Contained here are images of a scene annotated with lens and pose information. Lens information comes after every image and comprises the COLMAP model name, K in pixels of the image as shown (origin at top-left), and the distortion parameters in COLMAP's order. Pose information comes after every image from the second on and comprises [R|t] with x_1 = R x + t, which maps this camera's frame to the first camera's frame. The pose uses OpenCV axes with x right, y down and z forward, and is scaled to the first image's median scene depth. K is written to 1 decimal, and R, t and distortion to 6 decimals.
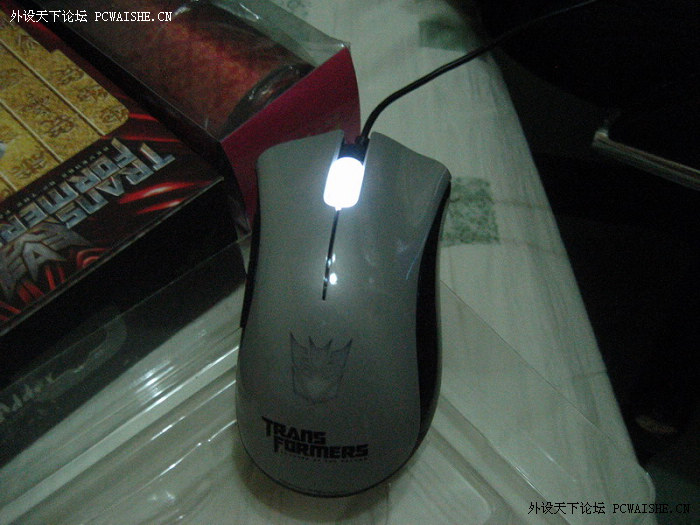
lens RADIAL K [[731.6, 0, 350.0], [0, 731.6, 262.5], [0, 0, 1]] dist [-0.147836, 0.191756]
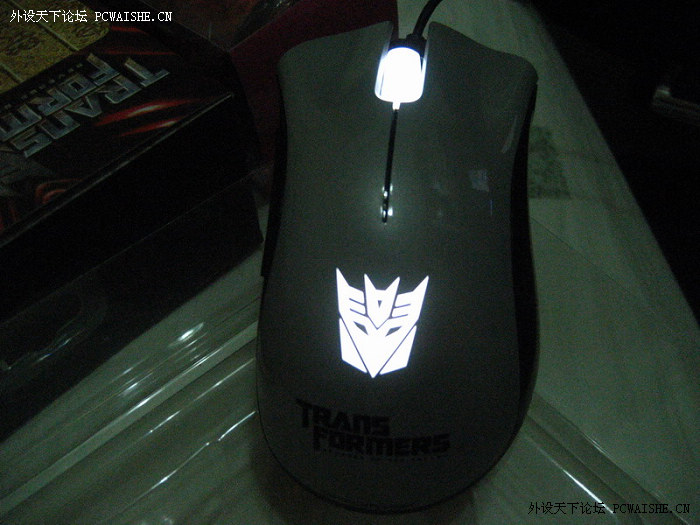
lens RADIAL K [[731.6, 0, 350.0], [0, 731.6, 262.5], [0, 0, 1]] dist [-0.147836, 0.191756]
pose [[0.999729, -0.023199, 0.002162, -0.058045], [0.023271, 0.998774, -0.043692, 0.097143], [-0.001146, 0.043730, 0.999043, 0.252964]]
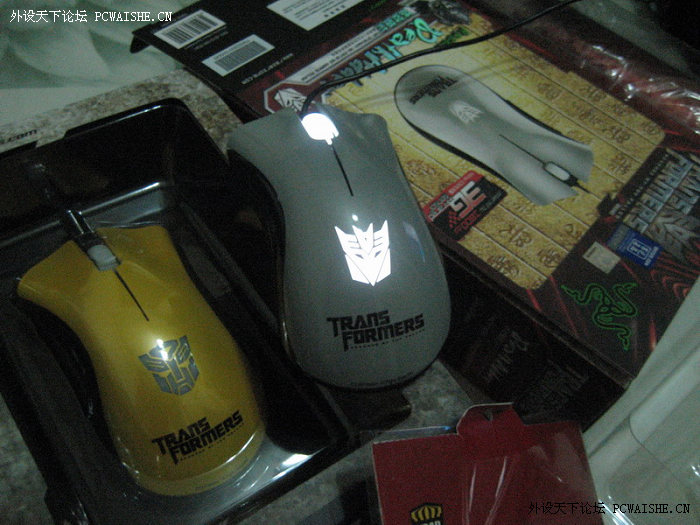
lens RADIAL K [[731.6, 0, 350.0], [0, 731.6, 262.5], [0, 0, 1]] dist [-0.147836, 0.191756]
pose [[0.976781, 0.021179, 0.213192, -1.215840], [-0.015213, 0.999446, -0.029587, 0.085324], [-0.213700, 0.025657, 0.976562, -0.137374]]
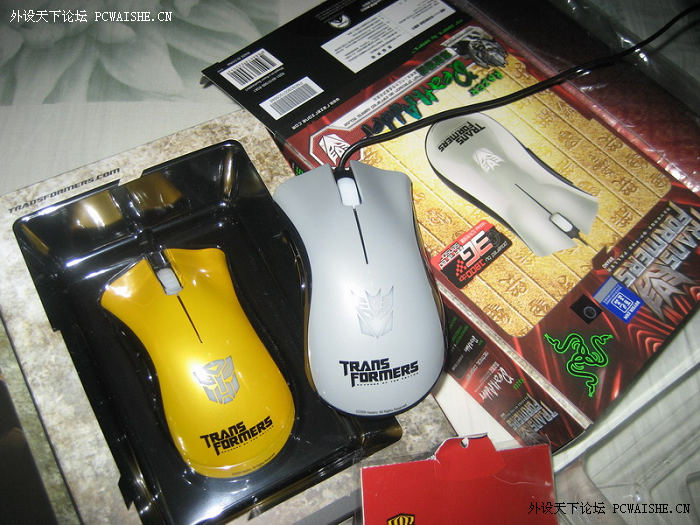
lens RADIAL K [[731.6, 0, 350.0], [0, 731.6, 262.5], [0, 0, 1]] dist [-0.147836, 0.191756]
pose [[0.989879, 0.071287, 0.122709, -1.182993], [-0.083087, 0.992109, 0.093892, -0.138969], [-0.115047, -0.103137, 0.987991, -0.364715]]
